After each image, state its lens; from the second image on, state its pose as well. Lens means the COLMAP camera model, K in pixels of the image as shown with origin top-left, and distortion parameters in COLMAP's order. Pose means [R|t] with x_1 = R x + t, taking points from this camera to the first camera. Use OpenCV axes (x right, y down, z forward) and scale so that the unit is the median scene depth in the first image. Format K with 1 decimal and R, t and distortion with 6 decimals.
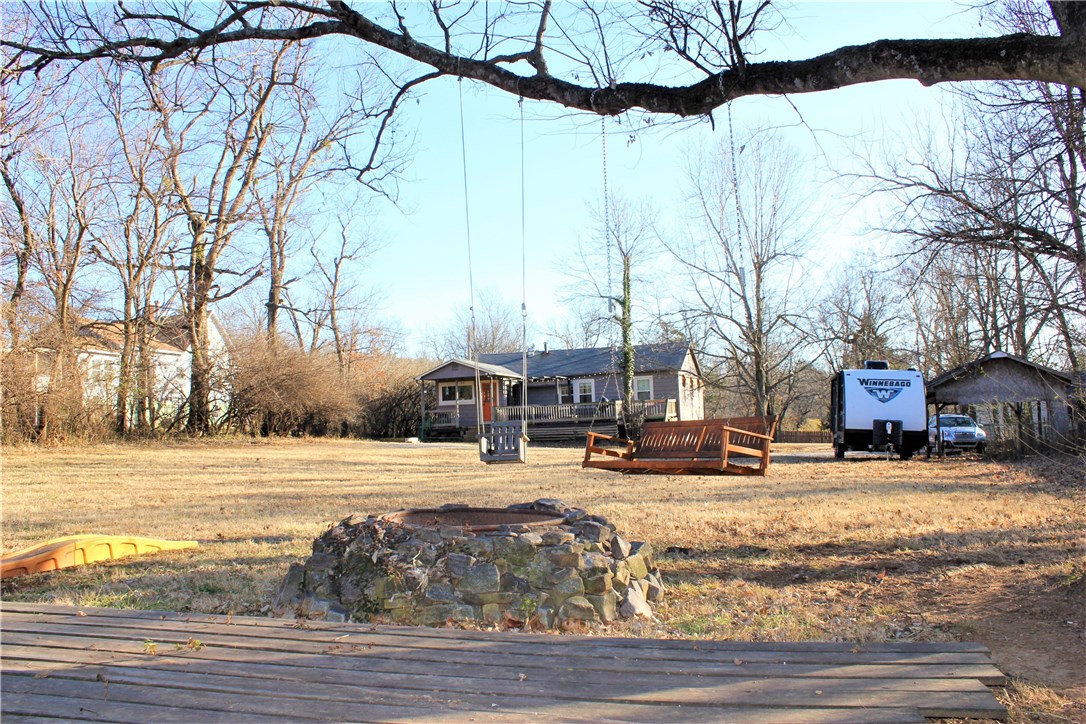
lens RADIAL K [[901.5, 0, 540.9], [0, 901.5, 365.2], [0, 0, 1]] dist [-0.168856, 0.143556]
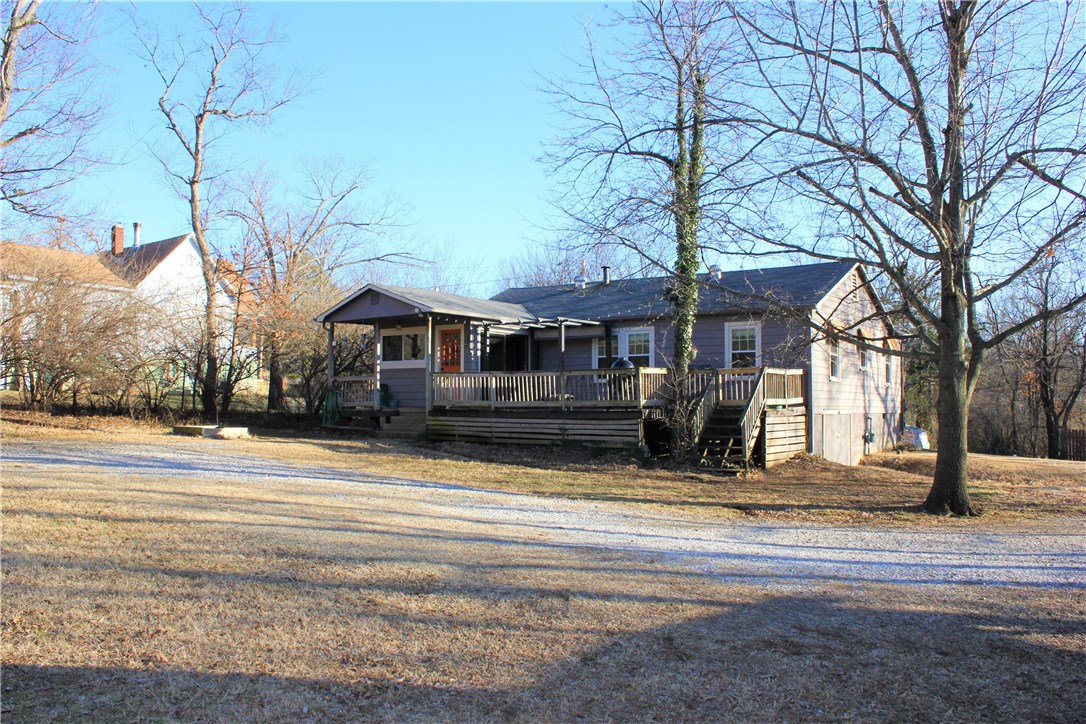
lens RADIAL K [[901.5, 0, 540.9], [0, 901.5, 365.2], [0, 0, 1]] dist [-0.168856, 0.143556]
pose [[0.951844, 0.026918, -0.305398, 0.169503], [-0.016789, 0.999220, 0.035744, 0.021735], [0.306122, -0.028895, 0.951554, 0.520274]]
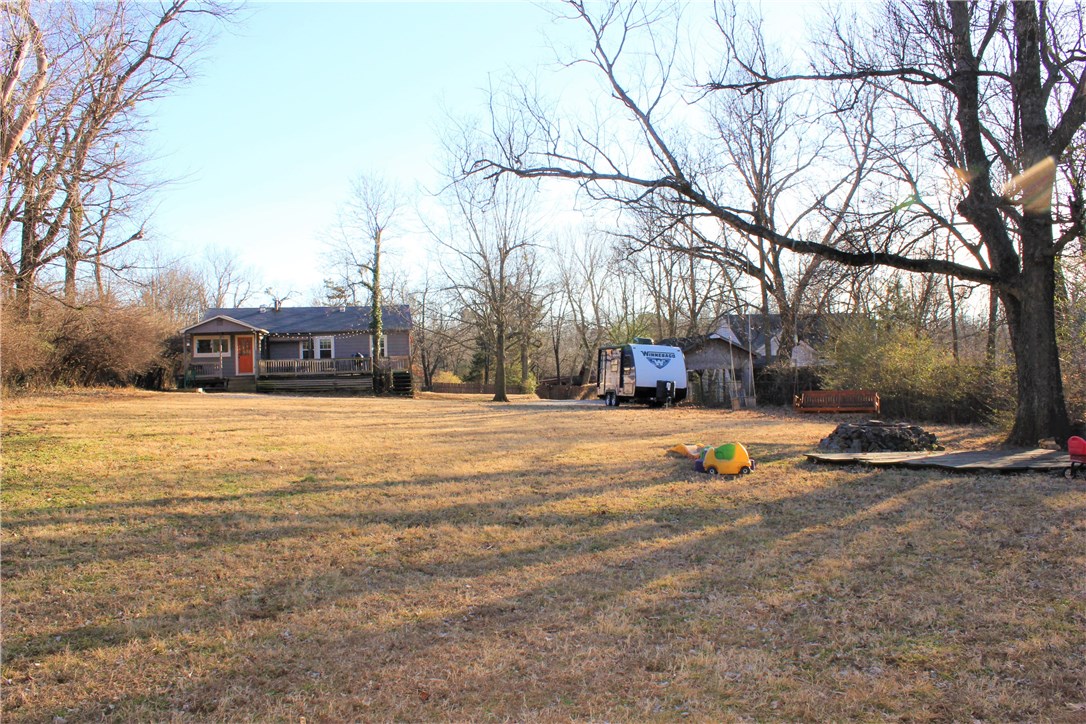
lens RADIAL K [[901.5, 0, 540.9], [0, 901.5, 365.2], [0, 0, 1]] dist [-0.168856, 0.143556]
pose [[0.880913, 0.015939, 0.473011, -0.259279], [-0.043195, 0.997969, 0.046817, -0.012767], [-0.471304, -0.061673, 0.879812, -0.112405]]
